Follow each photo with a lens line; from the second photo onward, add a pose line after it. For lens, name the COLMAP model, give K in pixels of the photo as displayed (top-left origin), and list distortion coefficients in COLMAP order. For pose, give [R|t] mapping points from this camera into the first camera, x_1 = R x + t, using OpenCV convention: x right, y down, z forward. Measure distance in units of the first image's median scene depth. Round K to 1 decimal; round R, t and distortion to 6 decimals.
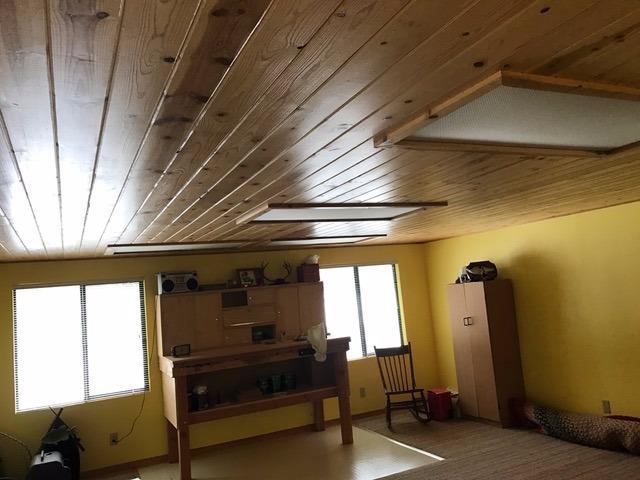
lens RADIAL K [[527.4, 0, 302.5], [0, 527.4, 238.2], [0, 0, 1]] dist [0.039650, -0.065353]
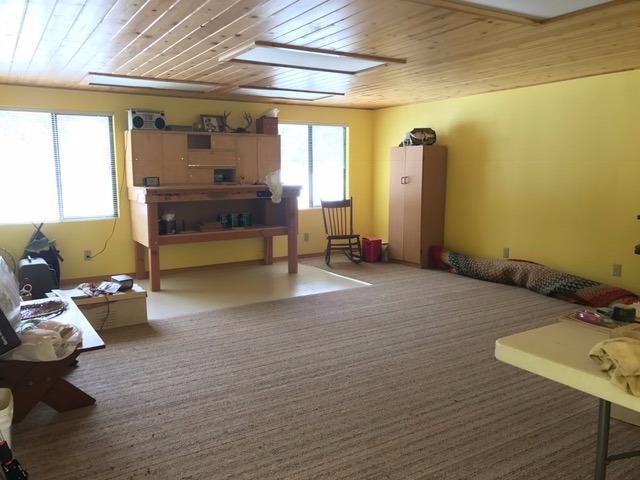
lens RADIAL K [[527.4, 0, 302.5], [0, 527.4, 238.2], [0, 0, 1]] dist [0.039650, -0.065353]
pose [[0.990054, 0.063336, 0.125627, -0.044238], [-0.090943, 0.969411, 0.227973, 0.042083], [-0.107345, -0.237130, 0.965529, -0.112073]]
